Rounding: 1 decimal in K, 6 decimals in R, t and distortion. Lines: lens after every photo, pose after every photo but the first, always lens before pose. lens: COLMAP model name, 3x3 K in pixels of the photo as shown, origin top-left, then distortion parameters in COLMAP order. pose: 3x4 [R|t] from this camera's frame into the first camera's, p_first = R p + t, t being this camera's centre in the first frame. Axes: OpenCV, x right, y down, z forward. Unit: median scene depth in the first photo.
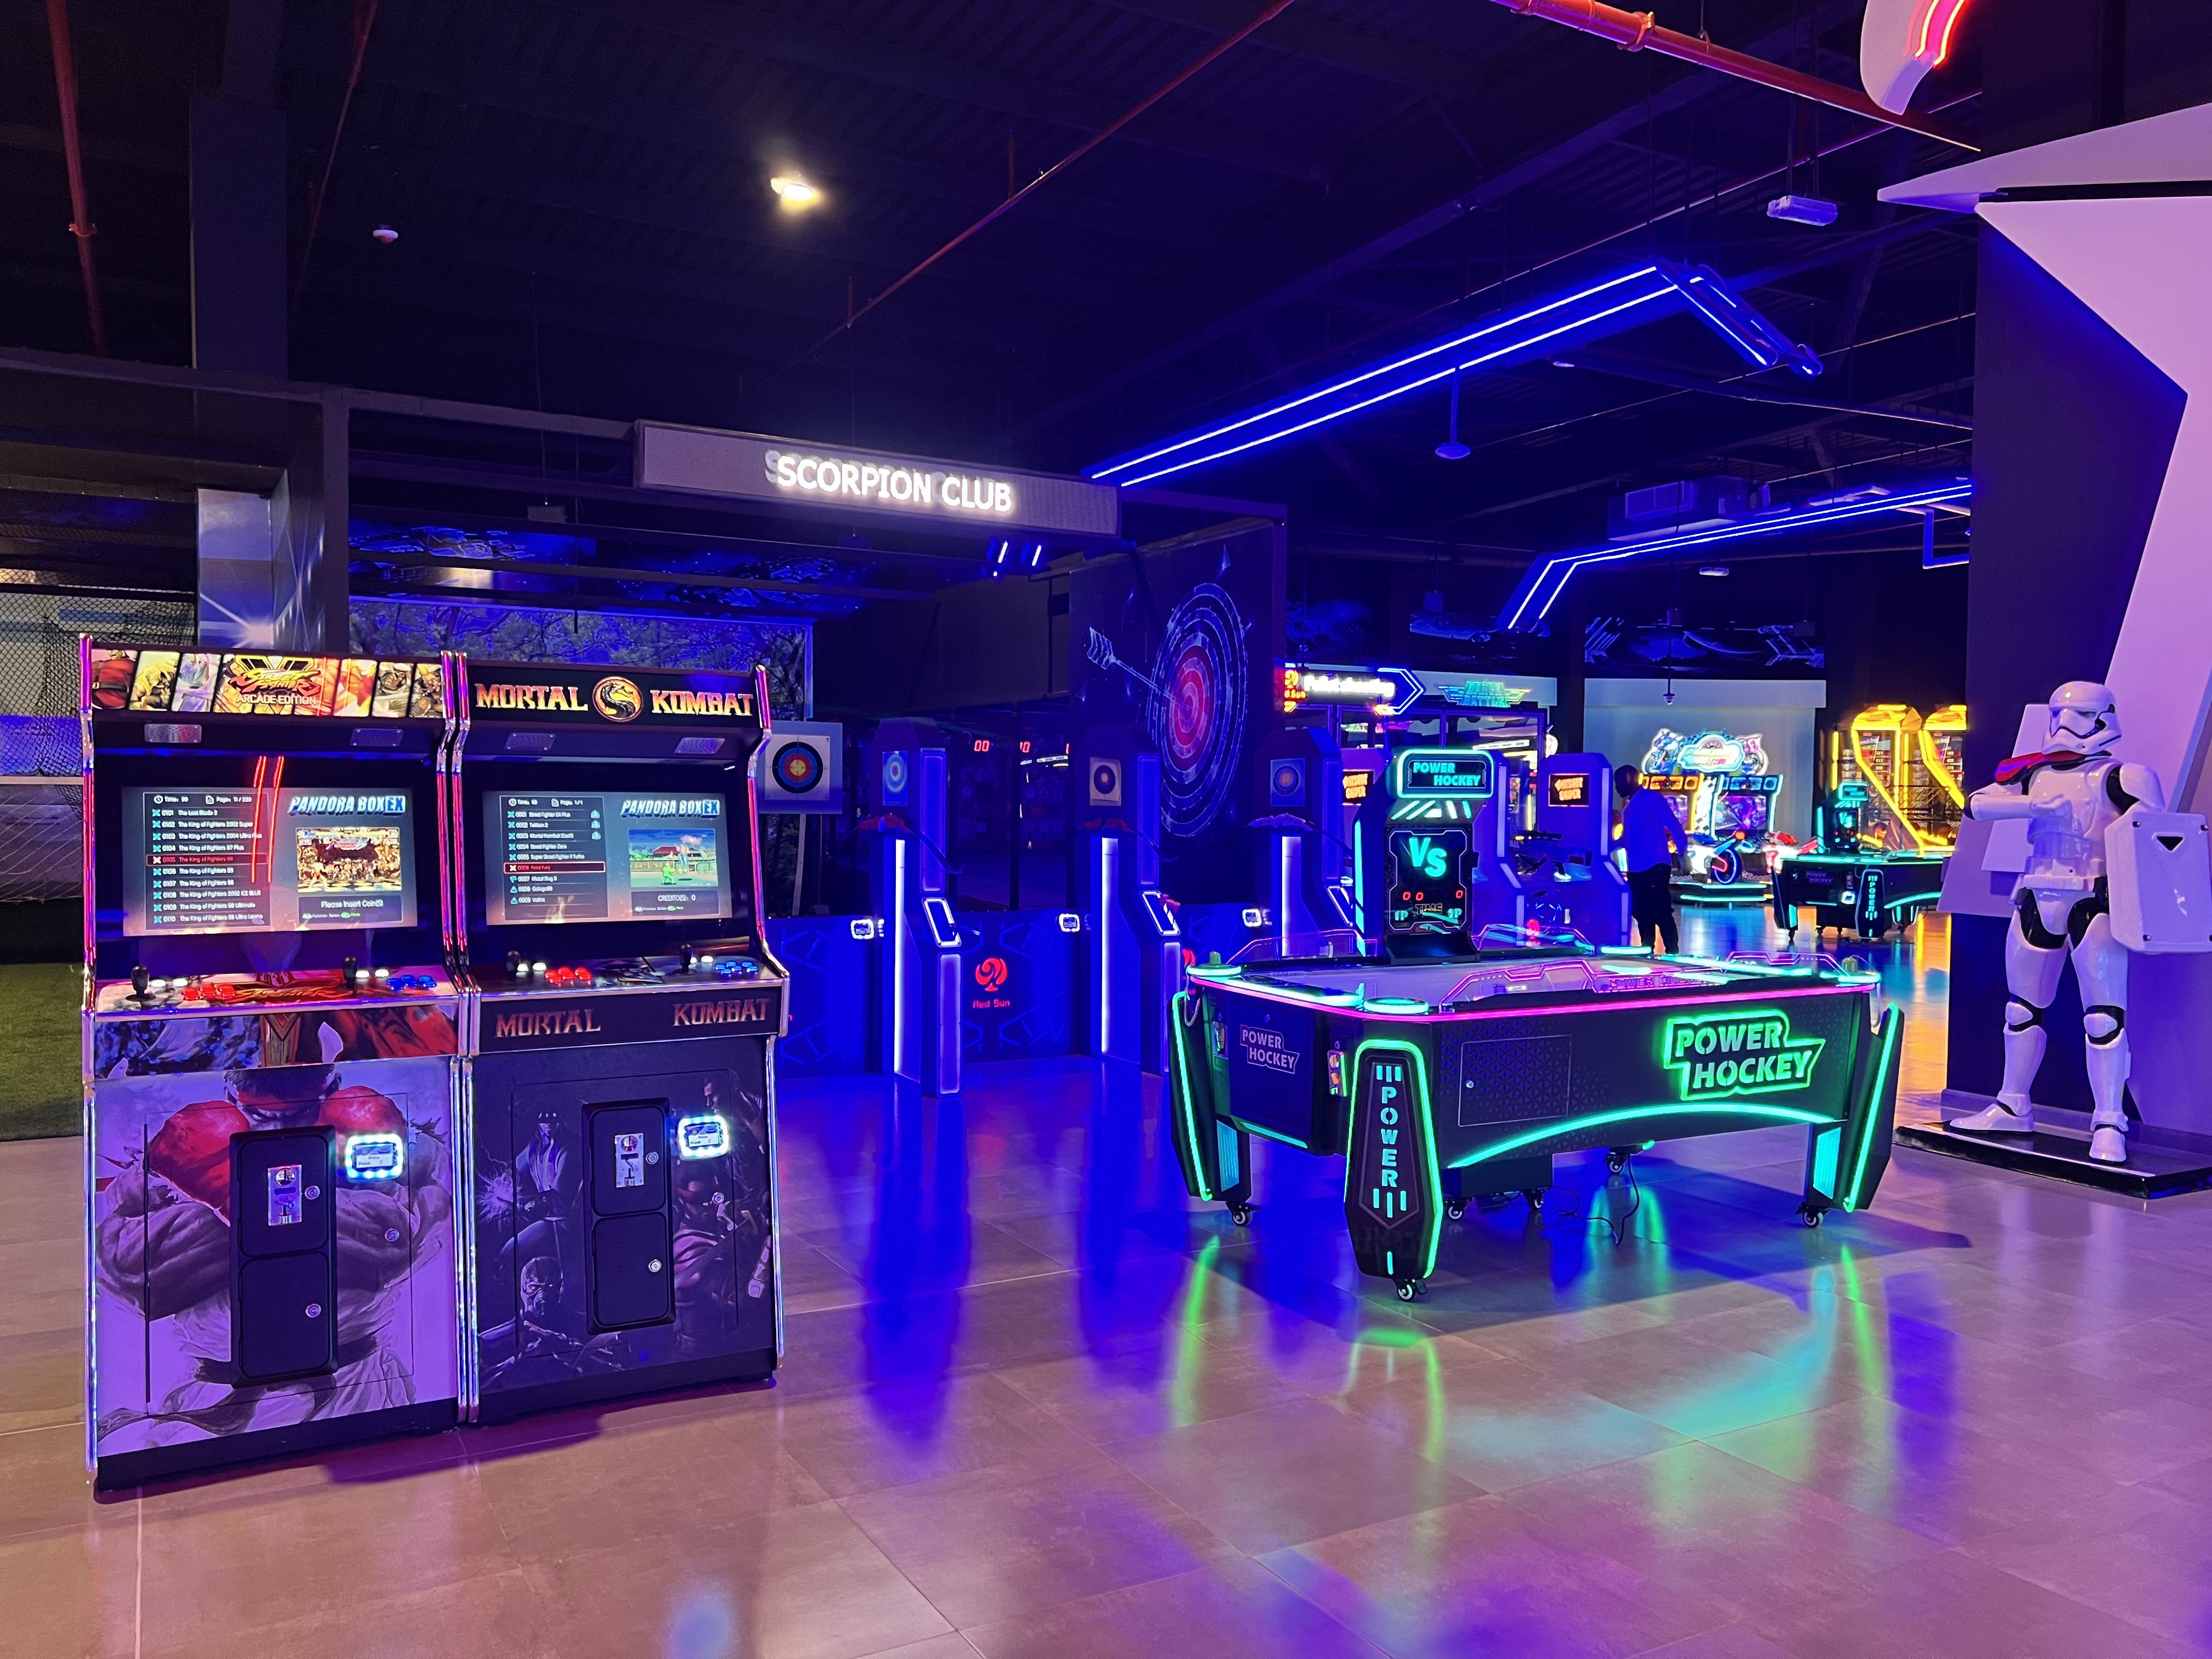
lens RADIAL K [[1679.2, 0, 1106.0], [0, 1679.2, 829.5], [0, 0, 1]] dist [0.078957, 0.000326]
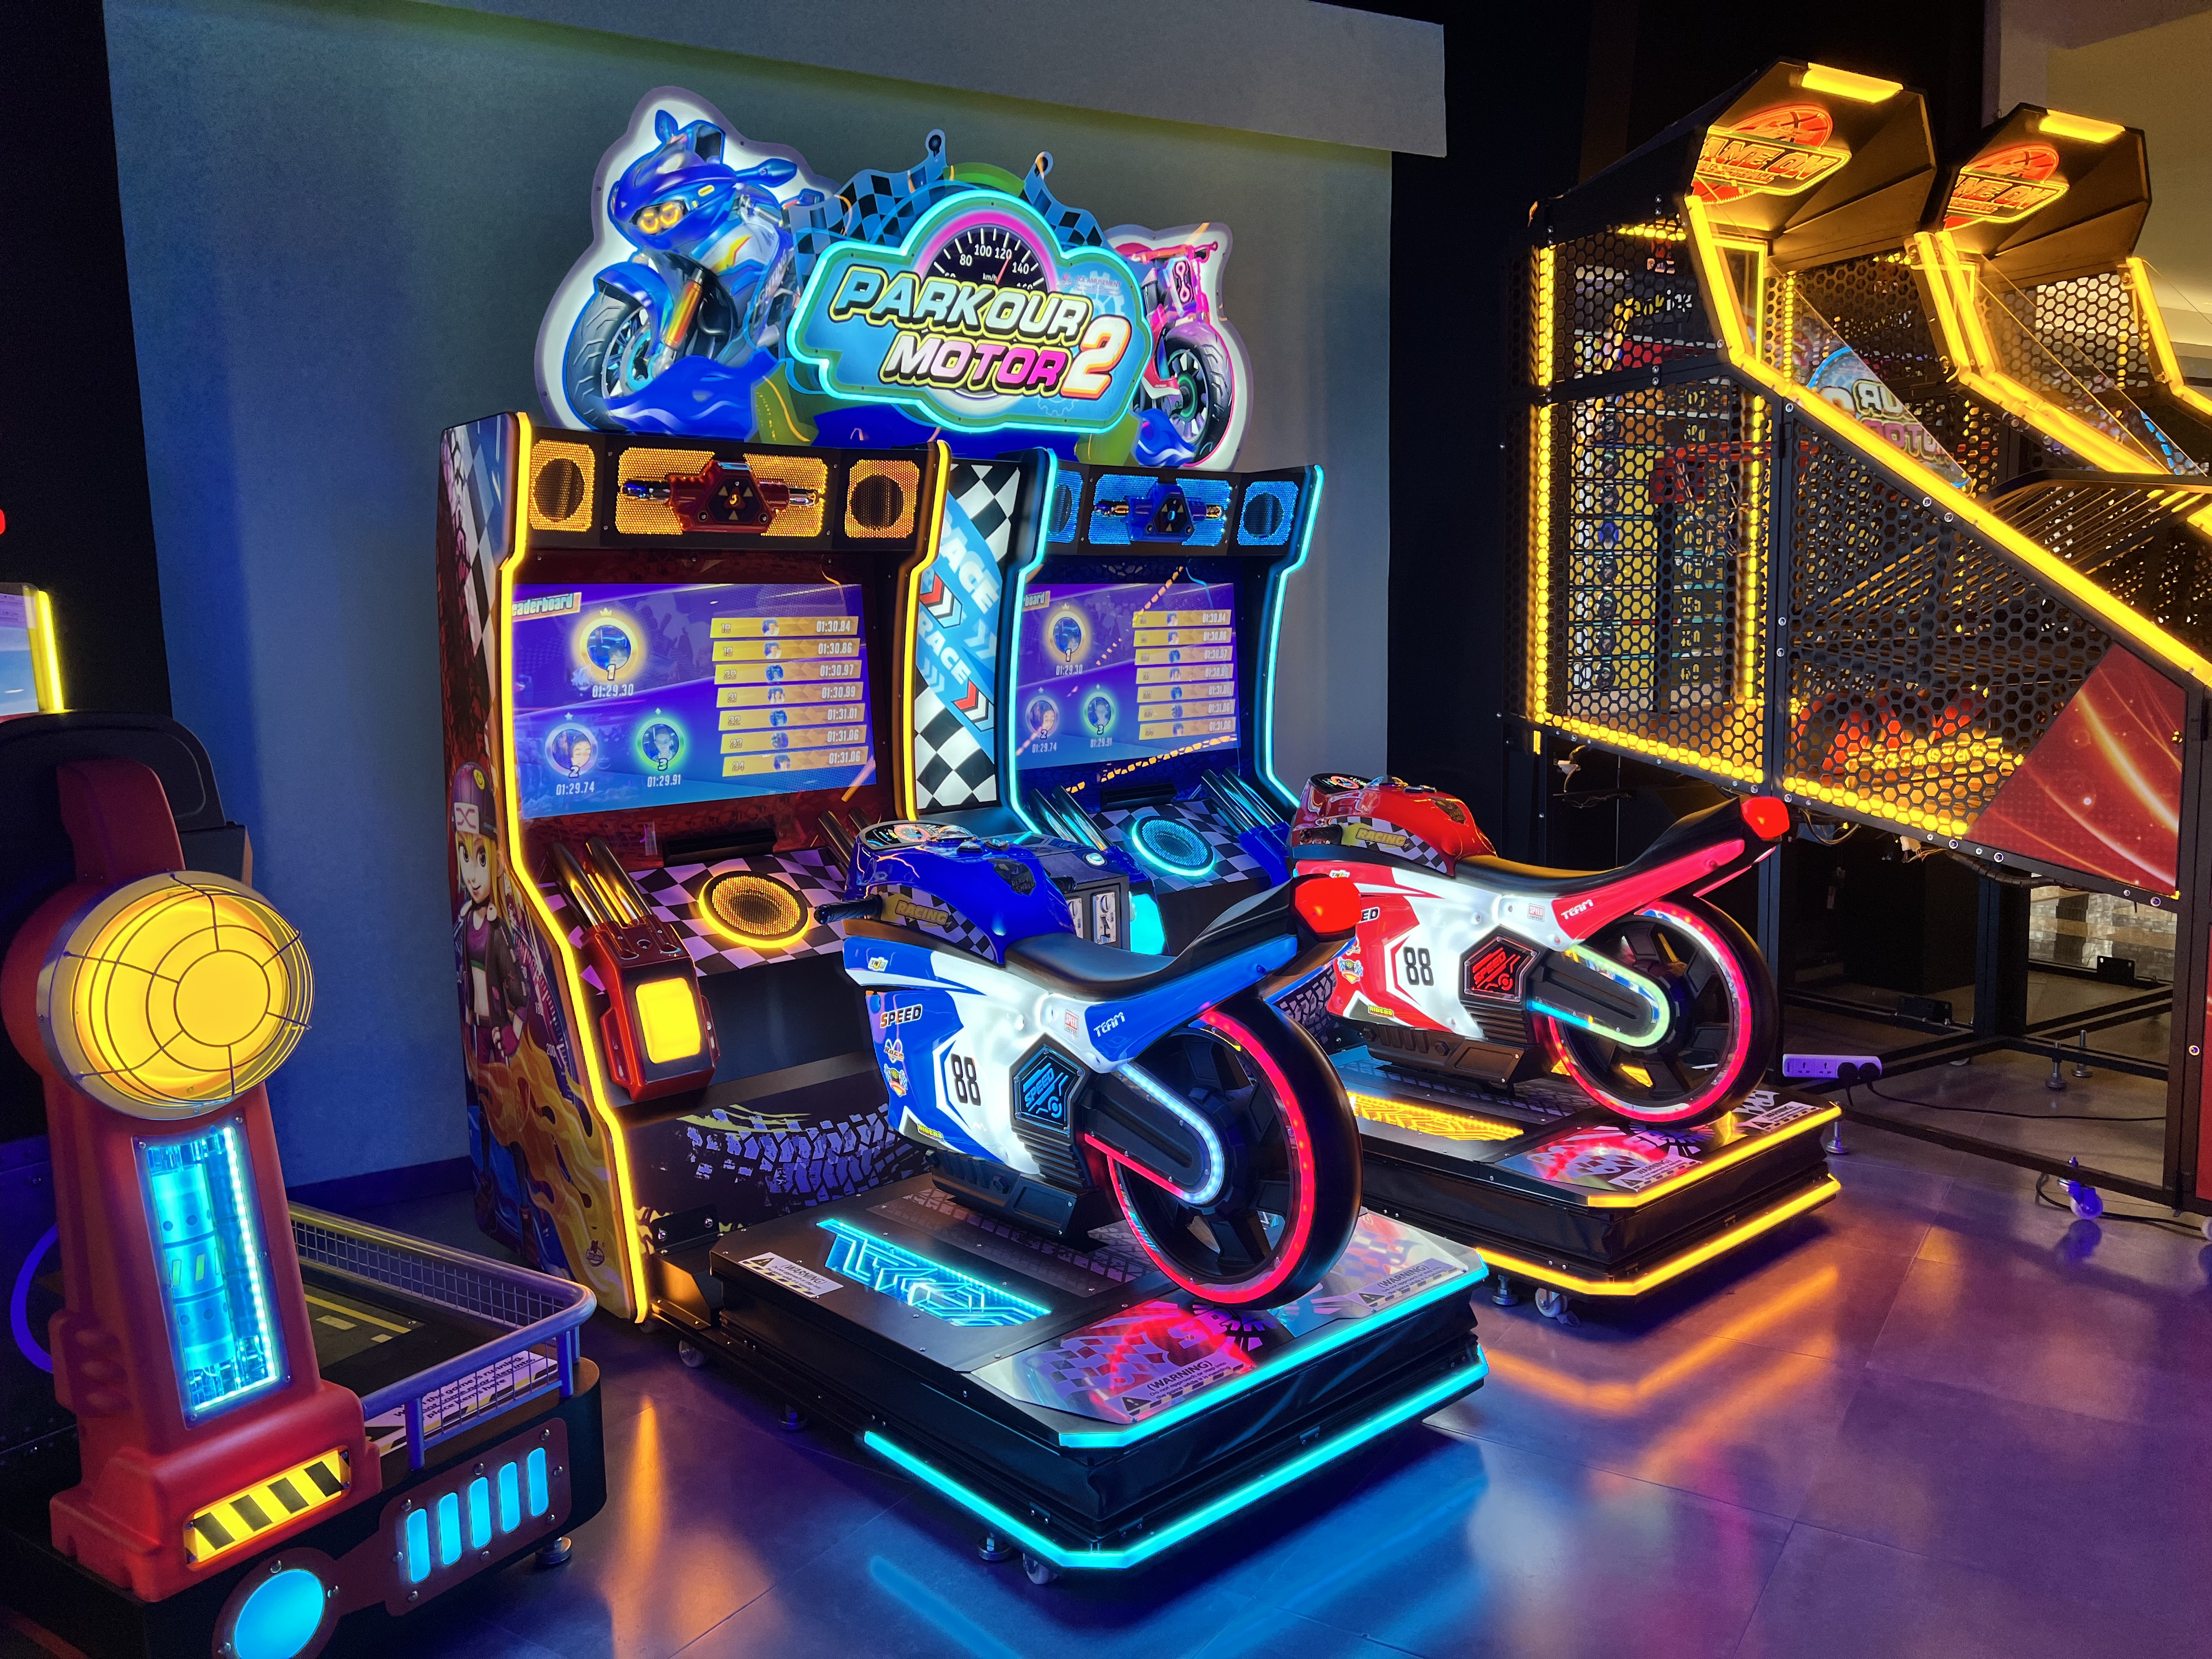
lens RADIAL K [[1679.2, 0, 1106.0], [0, 1679.2, 829.5], [0, 0, 1]] dist [0.078957, 0.000326]
pose [[0.894955, -0.087759, 0.437440, 0.291103], [0.050383, 0.994071, 0.096351, -0.010965], [-0.443302, -0.064190, 0.894071, 0.844261]]
